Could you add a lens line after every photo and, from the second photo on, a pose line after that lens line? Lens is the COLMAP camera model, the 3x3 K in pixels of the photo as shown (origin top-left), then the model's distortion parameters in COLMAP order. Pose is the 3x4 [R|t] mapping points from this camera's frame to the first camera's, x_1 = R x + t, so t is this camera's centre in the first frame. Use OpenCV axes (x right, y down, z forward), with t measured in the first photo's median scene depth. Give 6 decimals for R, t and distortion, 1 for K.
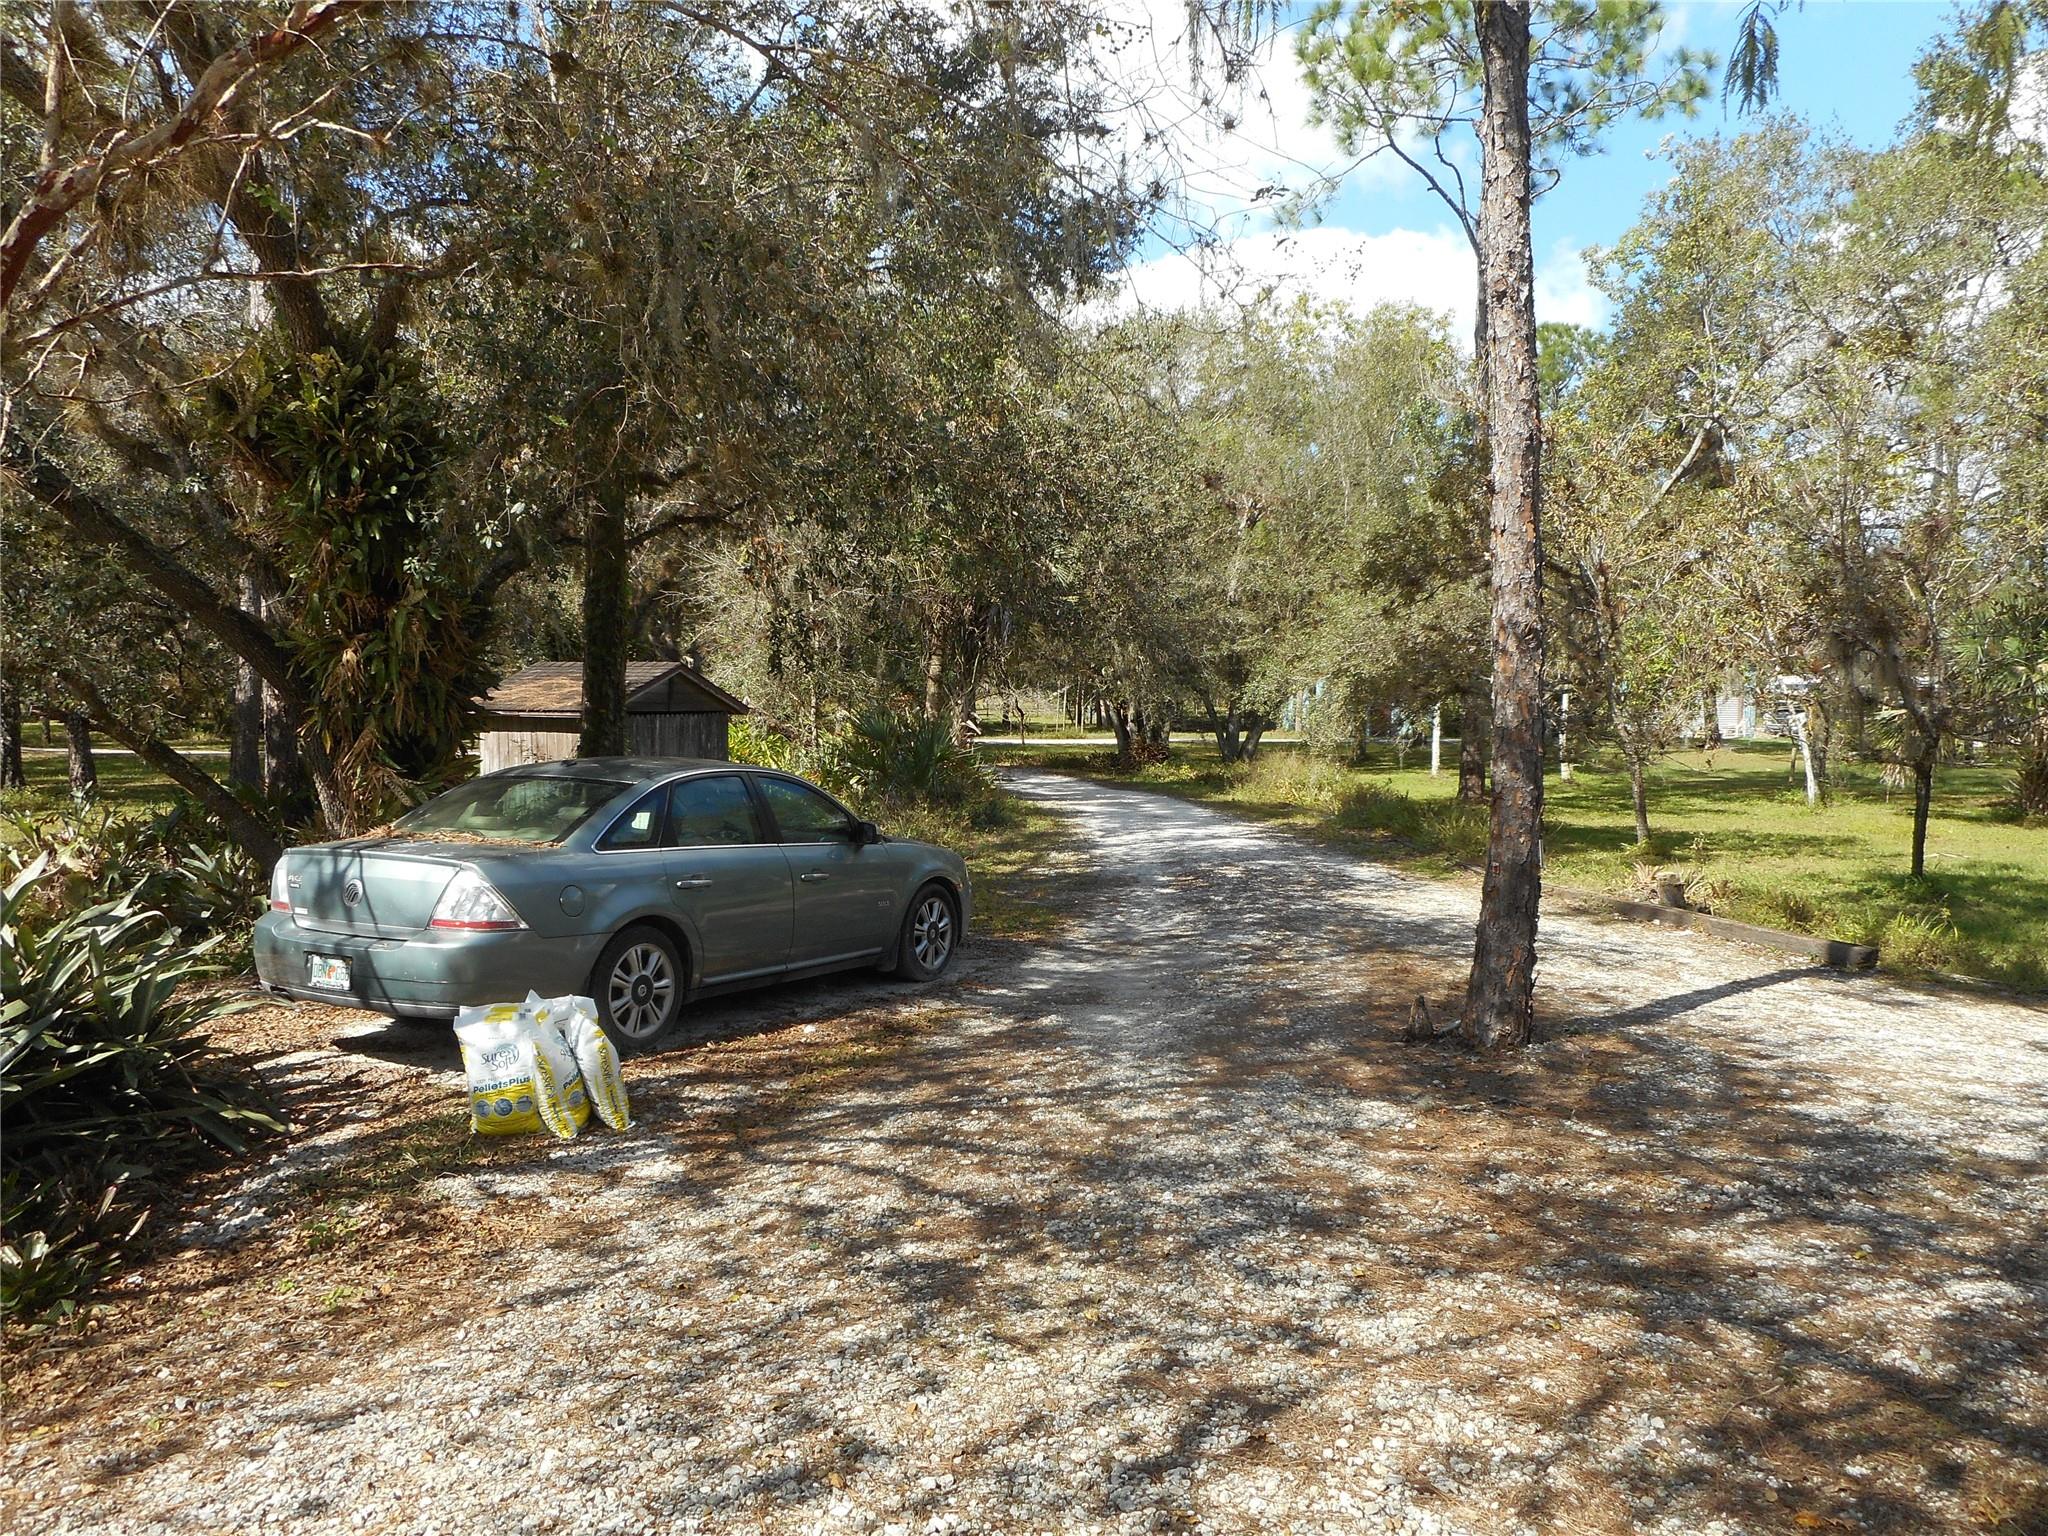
lens RADIAL K [[1501.5, 0, 1023.7], [0, 1501.5, 766.8], [0, 0, 1]] dist [-0.011940, -0.001318]
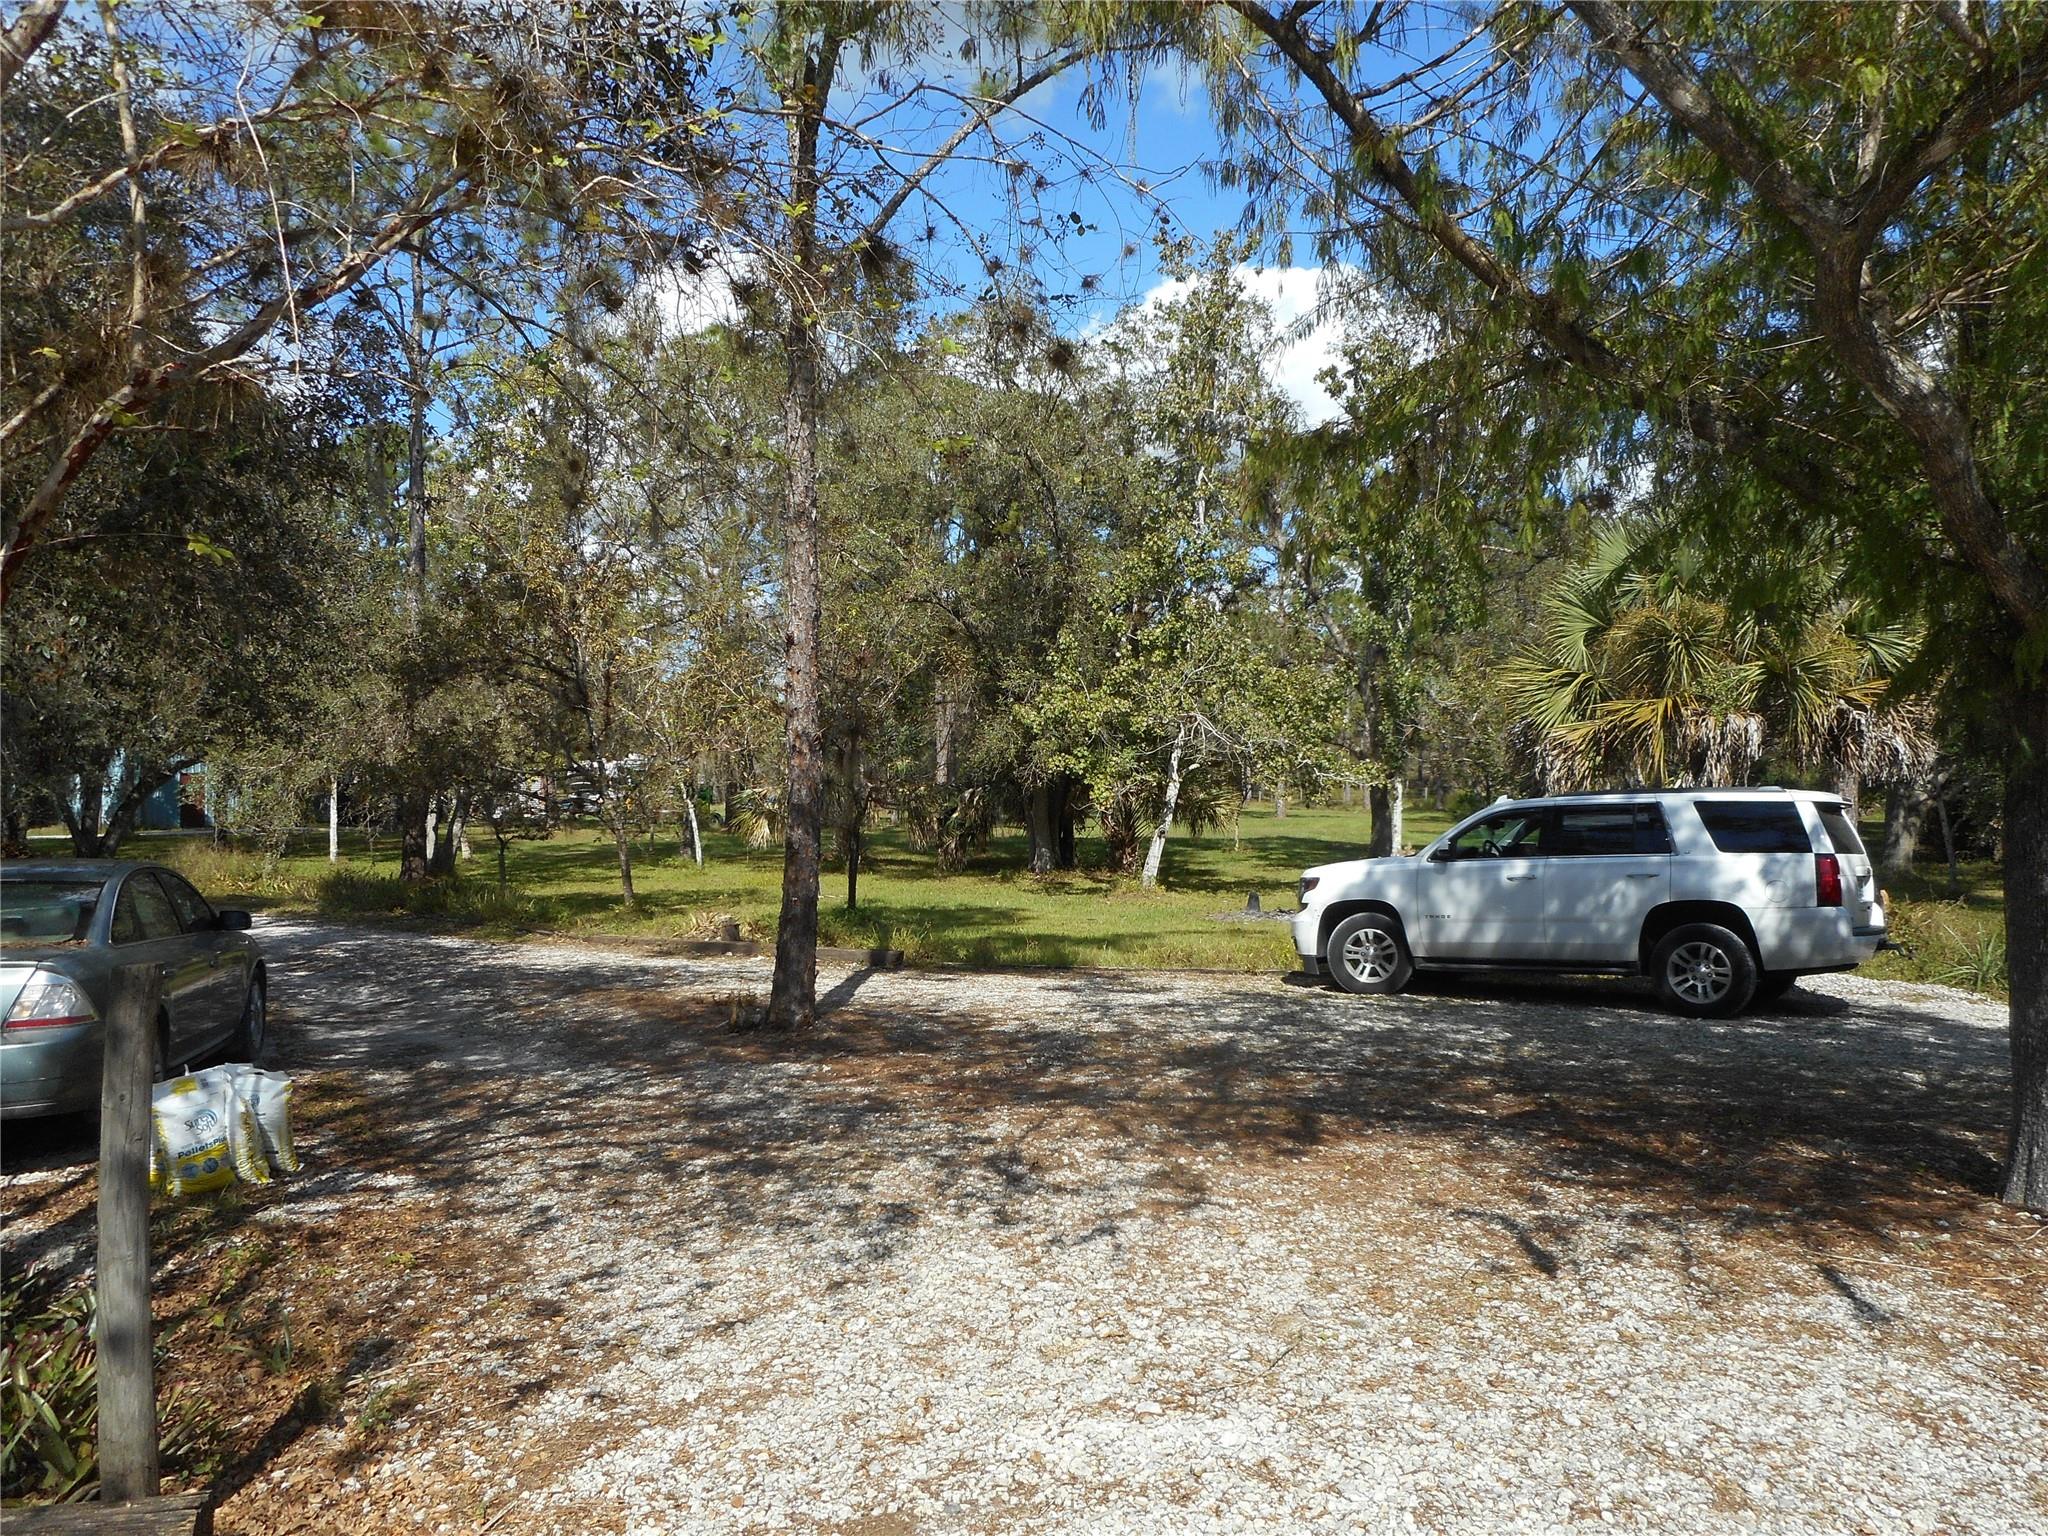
lens RADIAL K [[1501.5, 0, 1024.5], [0, 1501.5, 768.1], [0, 0, 1]] dist [-0.011940, -0.001318]
pose [[0.698263, -0.008368, 0.715792, -0.577379], [0.047451, 0.998273, -0.034619, -0.000650], [-0.714267, 0.058138, 0.697455, -0.181139]]
